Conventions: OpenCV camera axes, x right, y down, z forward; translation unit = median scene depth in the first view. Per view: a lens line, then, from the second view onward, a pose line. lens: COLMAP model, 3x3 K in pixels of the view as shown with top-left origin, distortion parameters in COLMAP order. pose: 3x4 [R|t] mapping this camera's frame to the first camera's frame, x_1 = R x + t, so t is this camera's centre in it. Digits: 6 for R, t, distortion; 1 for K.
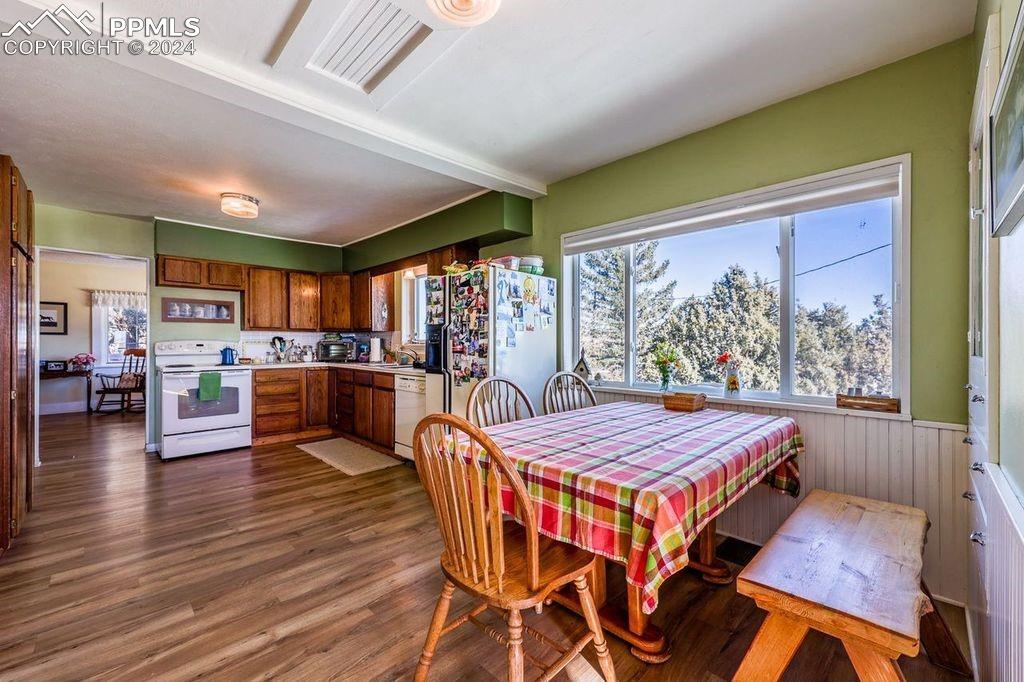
lens RADIAL K [[407.1, 0, 511.2], [0, 407.1, 343.0], [0, 0, 1]] dist [-0.009246, -0.000174]
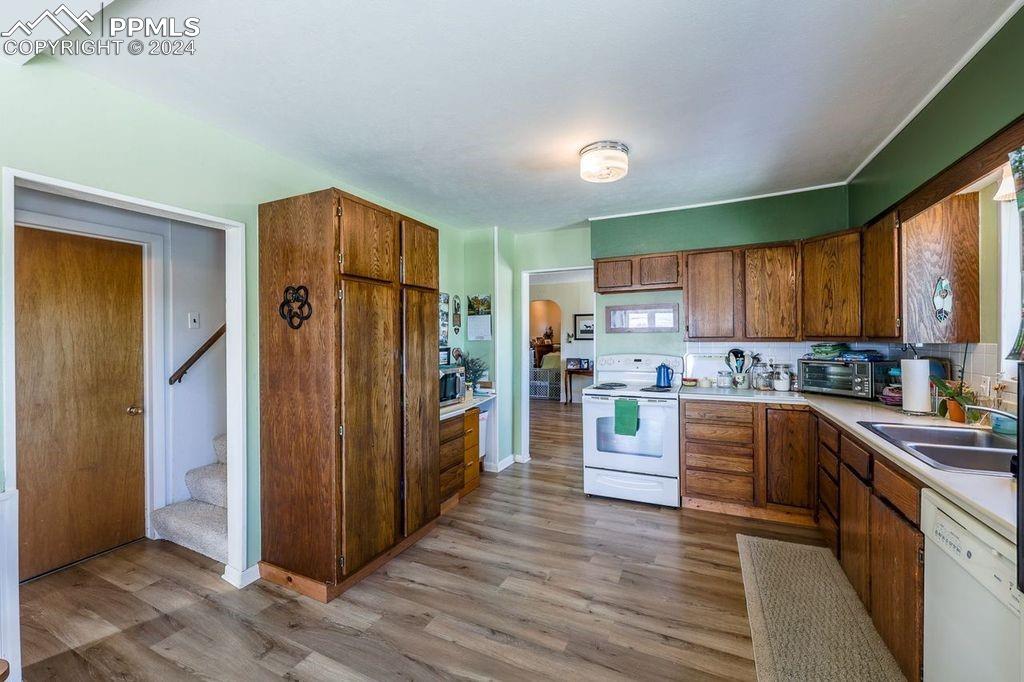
lens RADIAL K [[407.1, 0, 510.7], [0, 407.1, 340.1], [0, 0, 1]] dist [-0.009246, -0.000174]
pose [[0.335198, 0.002059, -0.942146, -0.067444], [0.005733, 0.999975, 0.004225, -0.037190], [0.942130, -0.006818, 0.335177, 0.439793]]
